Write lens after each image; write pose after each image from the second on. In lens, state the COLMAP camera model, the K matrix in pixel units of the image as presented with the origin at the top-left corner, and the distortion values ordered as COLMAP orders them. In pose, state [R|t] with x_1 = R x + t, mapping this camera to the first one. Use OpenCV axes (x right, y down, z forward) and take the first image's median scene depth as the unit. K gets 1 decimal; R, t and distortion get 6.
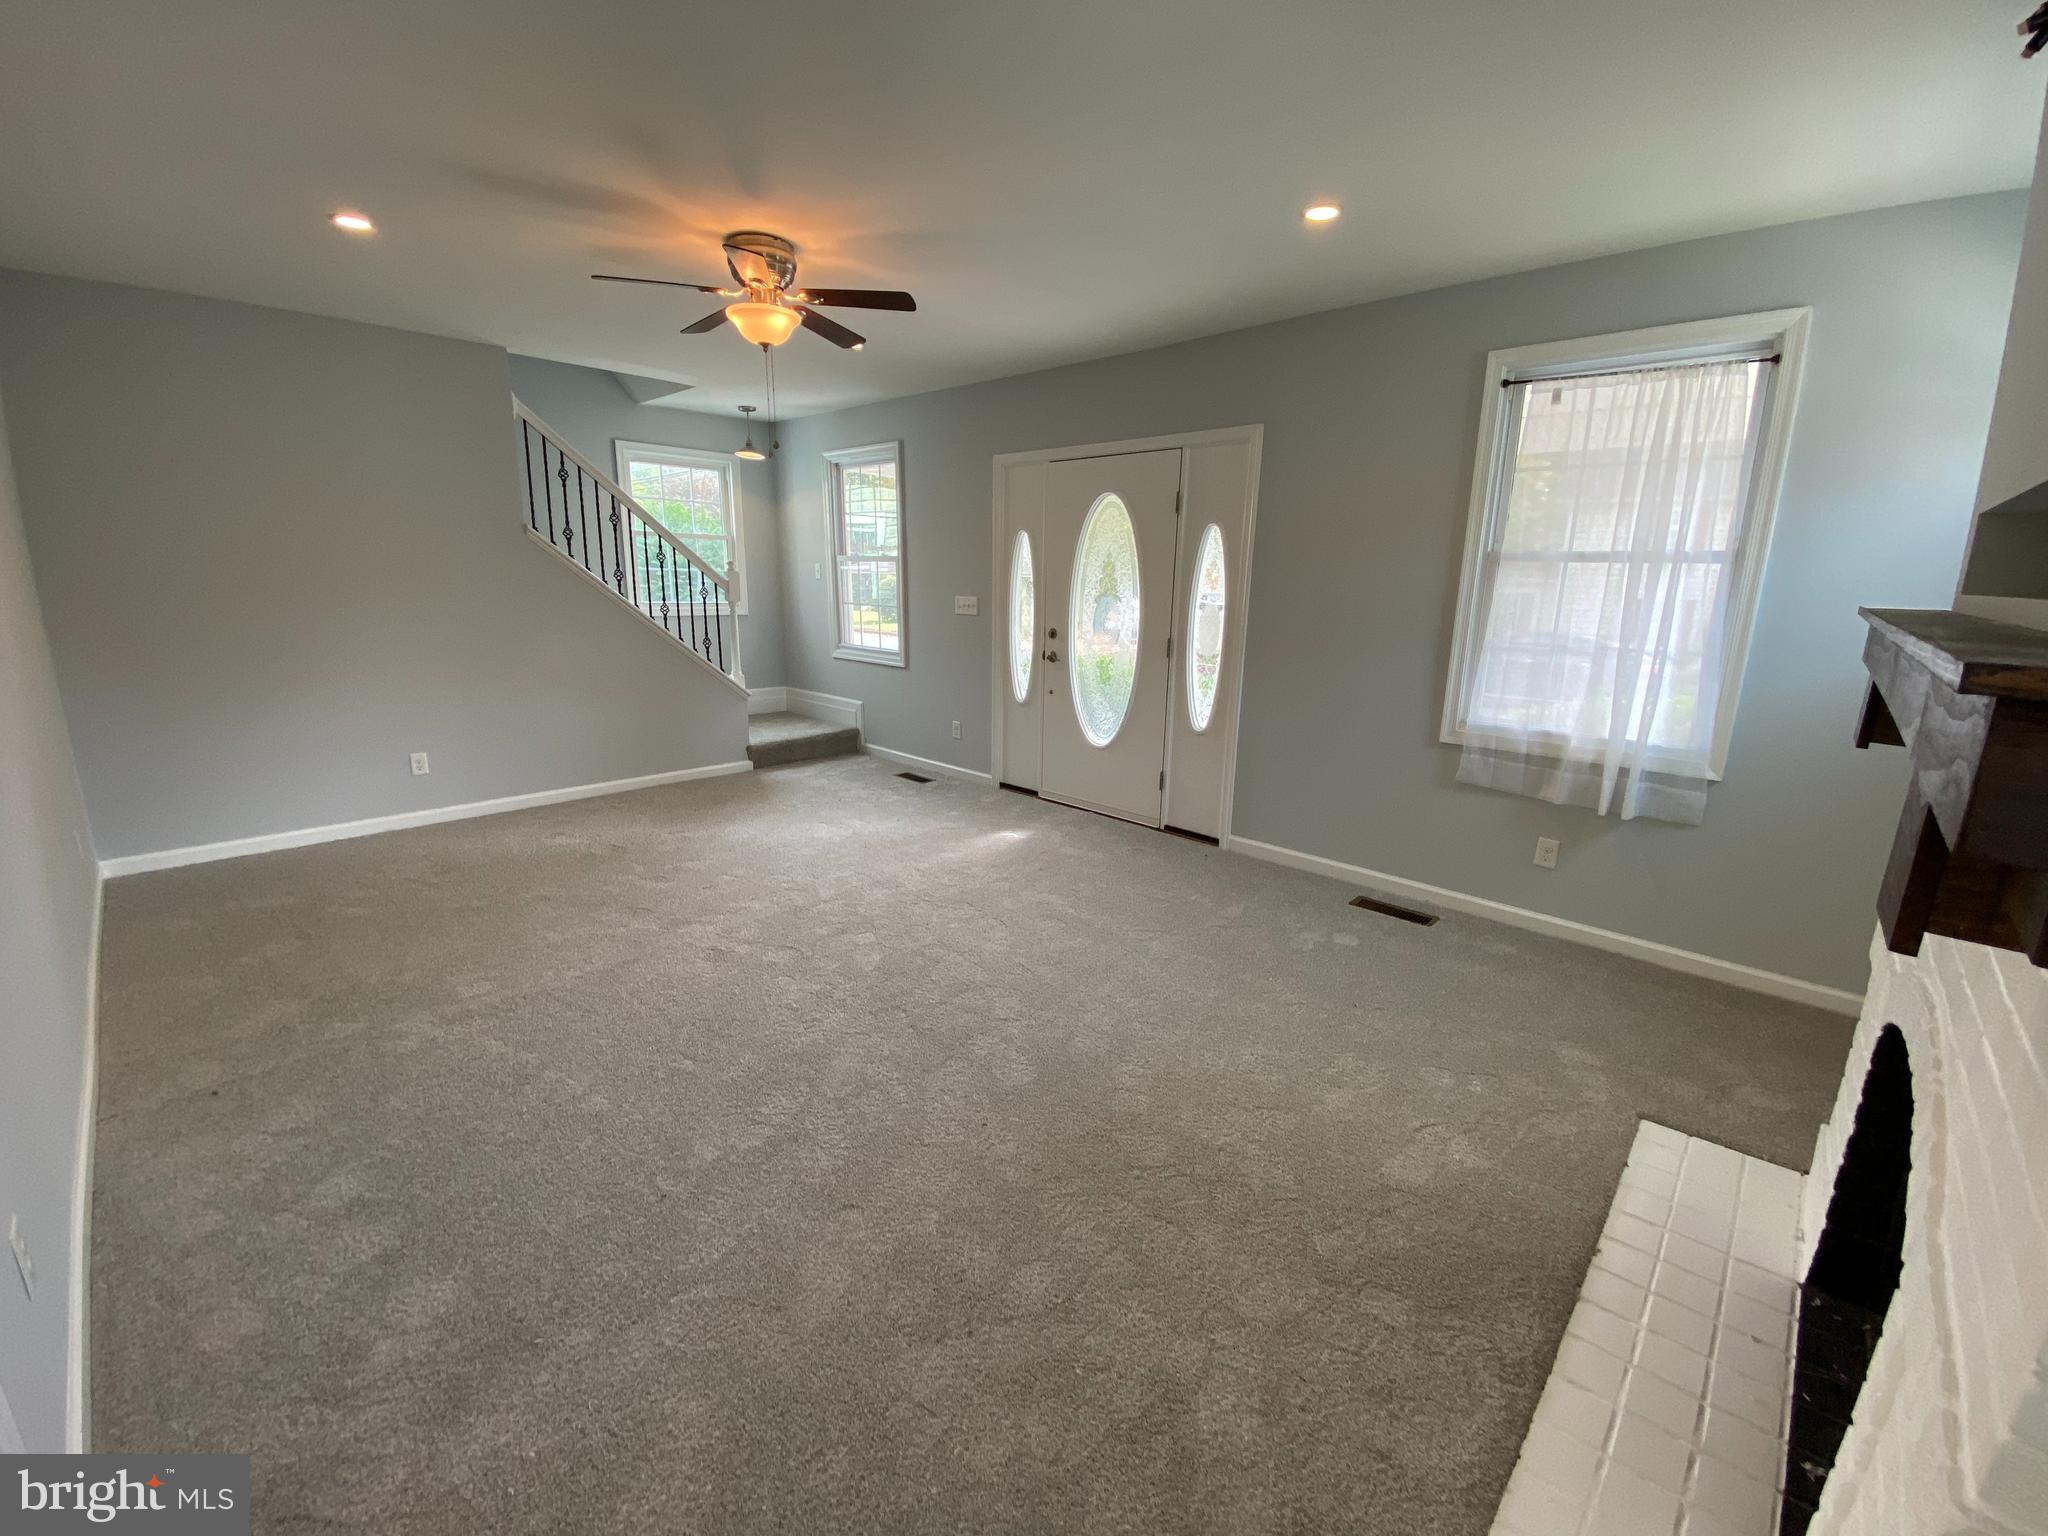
lens RADIAL K [[830.0, 0, 1028.0], [0, 830.0, 758.2], [0, 0, 1]] dist [0.015088, -0.016849]
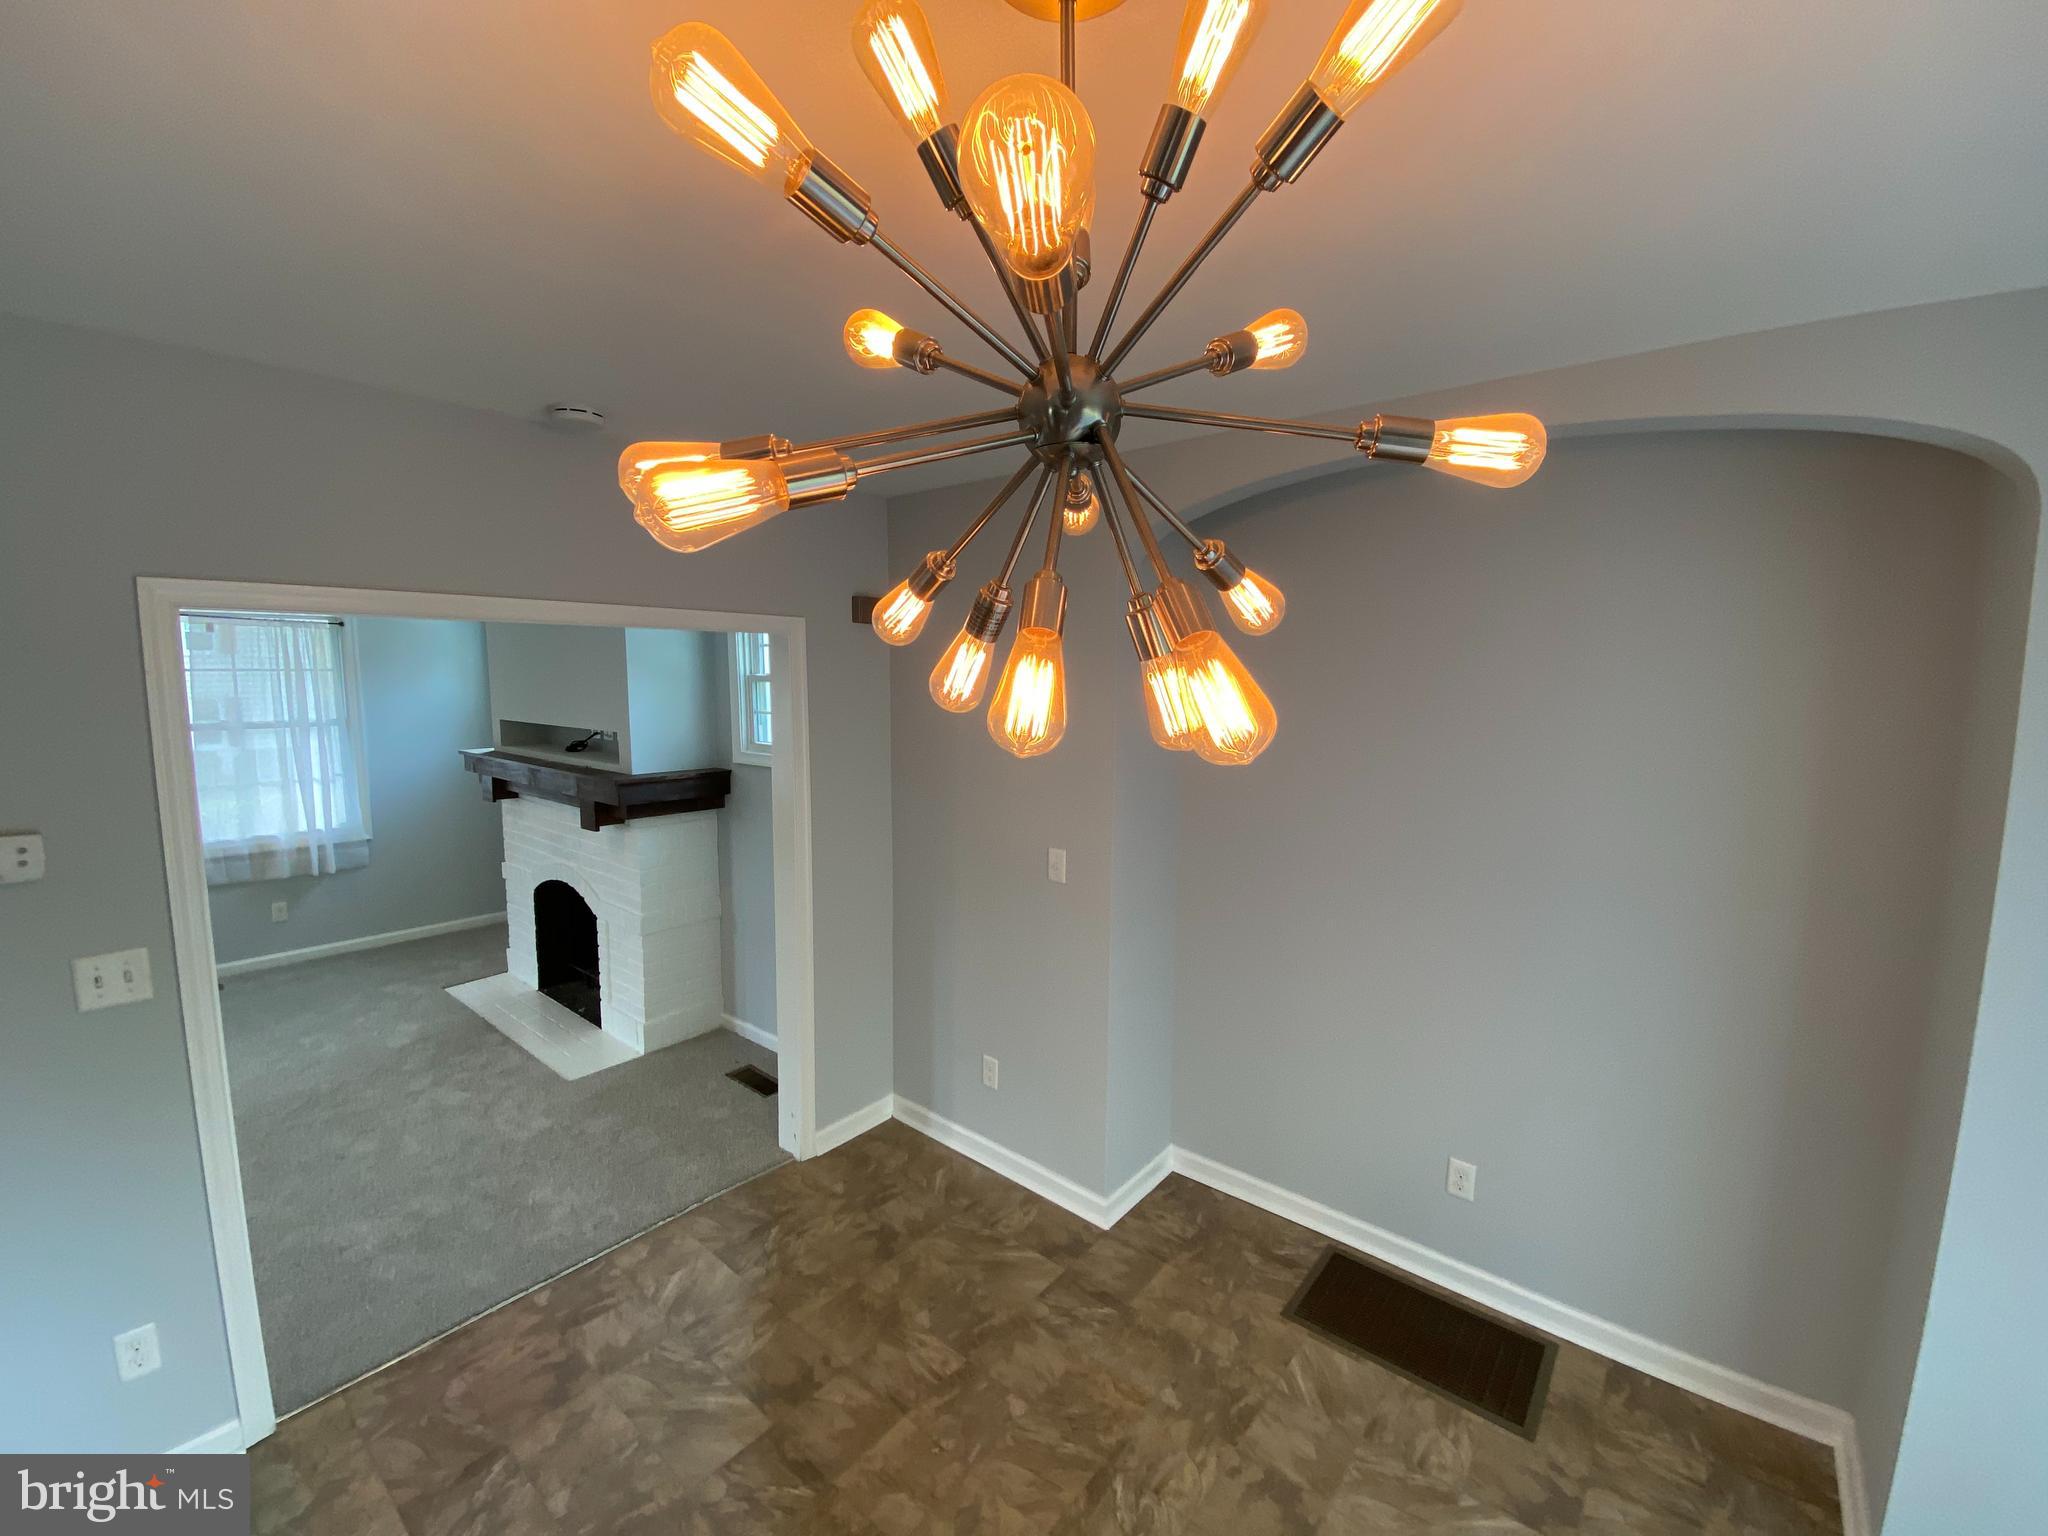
lens RADIAL K [[830.0, 0, 1022.7], [0, 830.0, 757.6], [0, 0, 1]] dist [0.015088, -0.016849]
pose [[-0.071276, -0.123359, 0.989799, -1.056514], [0.208576, 0.968542, 0.135730, -0.093687], [-0.975405, 0.216123, -0.043304, -0.369230]]
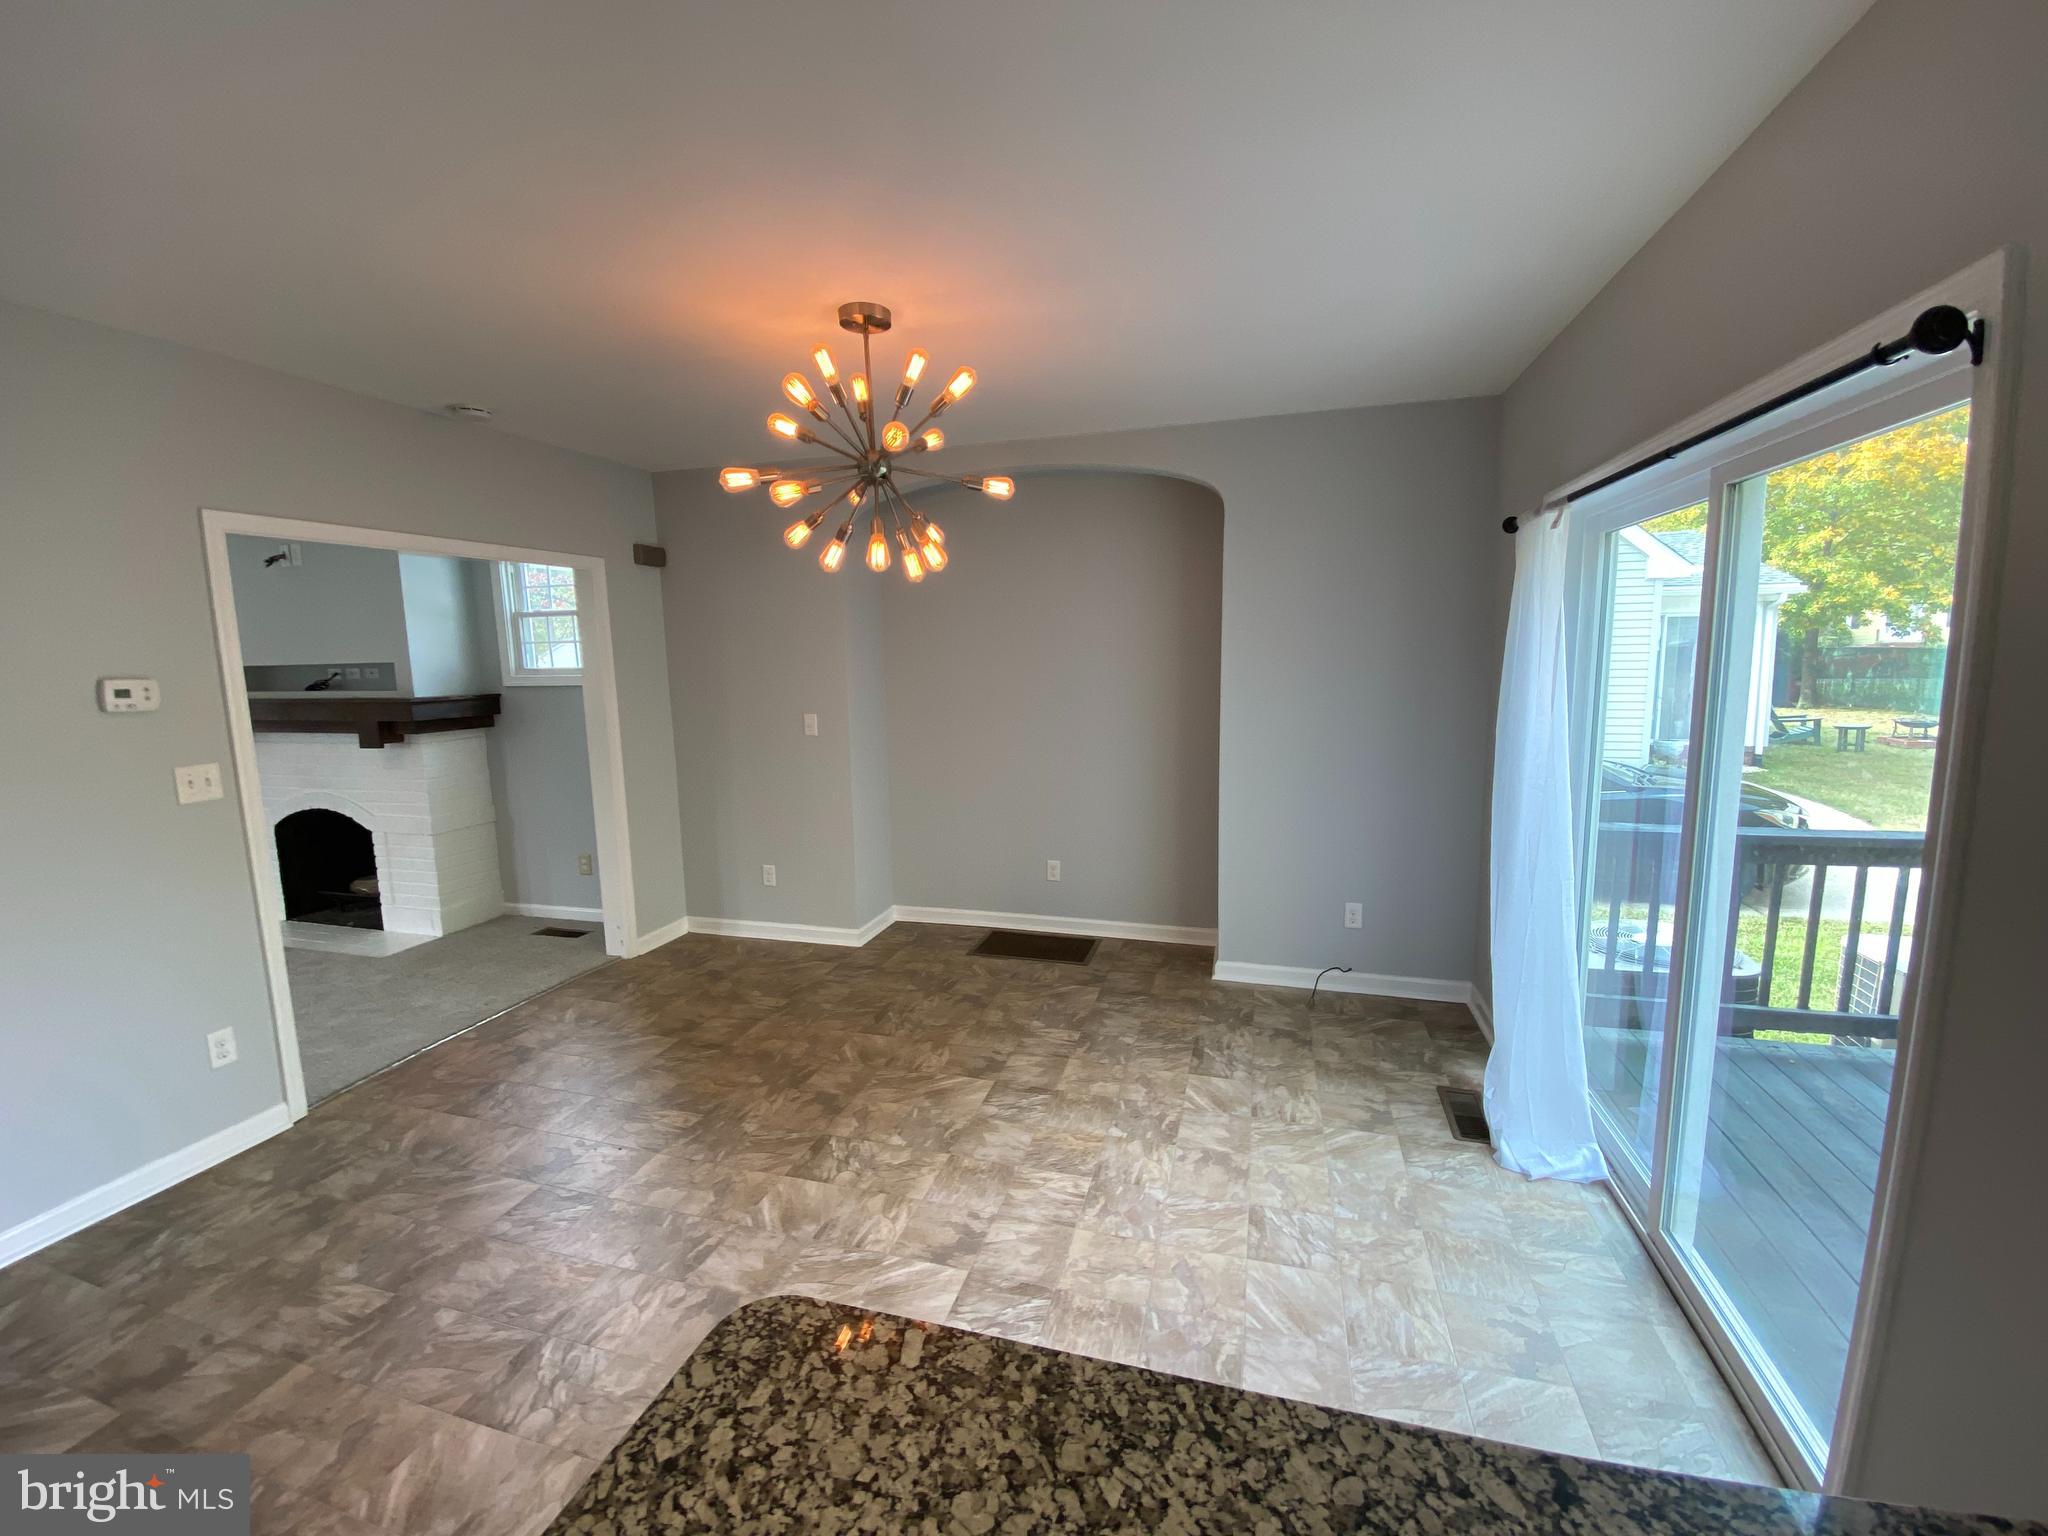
lens RADIAL K [[830.0, 0, 1029.5], [0, 830.0, 764.8], [0, 0, 1]] dist [0.015088, -0.016849]
pose [[-0.464135, -0.136227, 0.875226, -1.603294], [0.200446, 0.946316, 0.253589, -0.060559], [-0.862786, 0.293135, -0.411912, -0.131558]]
